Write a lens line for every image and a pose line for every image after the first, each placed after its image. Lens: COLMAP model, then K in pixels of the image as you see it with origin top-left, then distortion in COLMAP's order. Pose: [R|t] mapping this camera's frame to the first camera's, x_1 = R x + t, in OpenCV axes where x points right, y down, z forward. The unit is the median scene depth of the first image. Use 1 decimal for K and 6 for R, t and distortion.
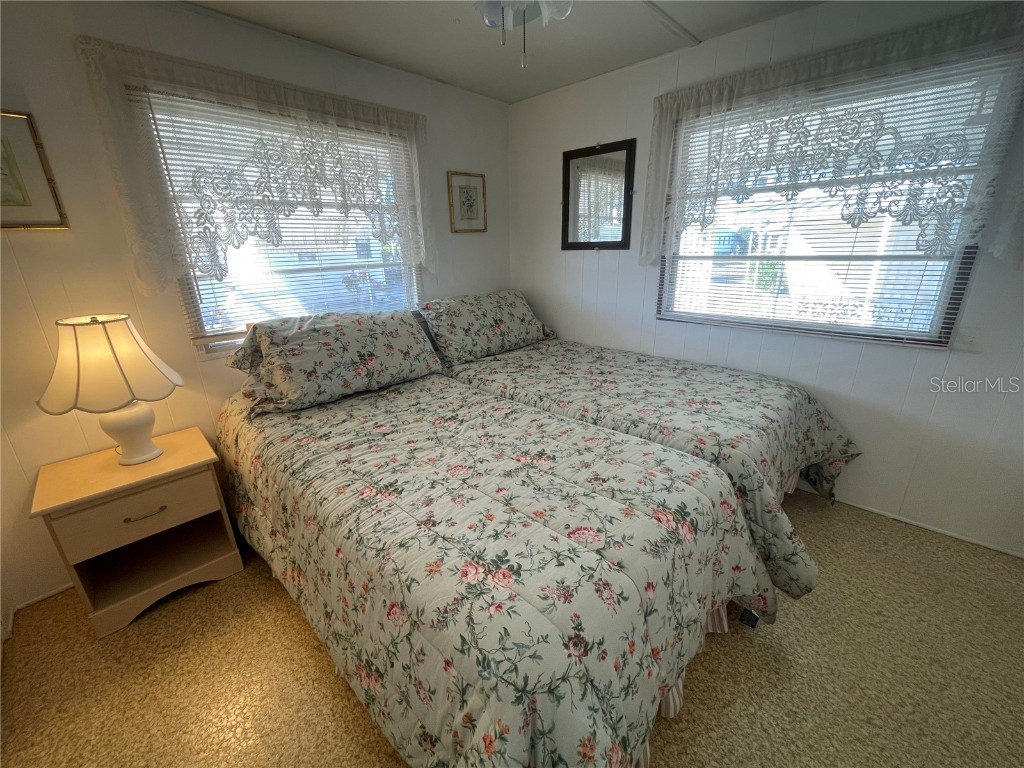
lens RADIAL K [[413.2, 0, 506.6], [0, 413.2, 383.3], [0, 0, 1]] dist [-0.004240, -0.001066]
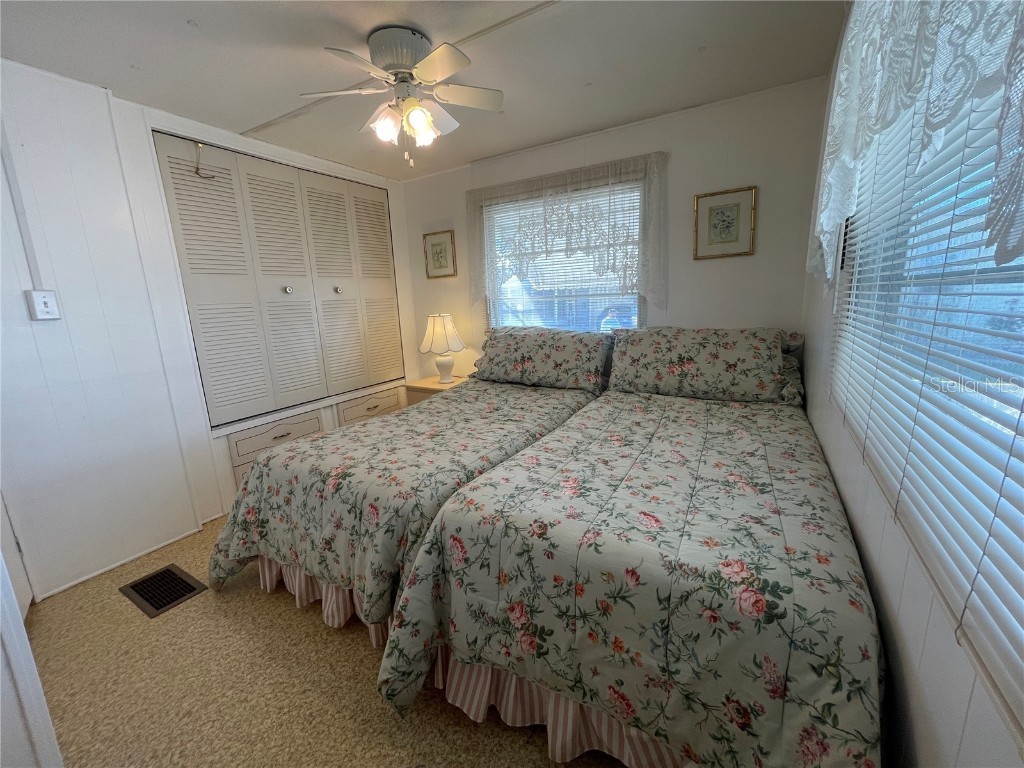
lens RADIAL K [[413.2, 0, 508.5], [0, 413.2, 381.1], [0, 0, 1]] dist [-0.004240, -0.001066]
pose [[0.221717, 0.204155, -0.953500, 1.060207], [-0.278892, 0.950266, 0.138612, -0.183421], [0.934377, 0.235190, 0.267627, 0.651932]]
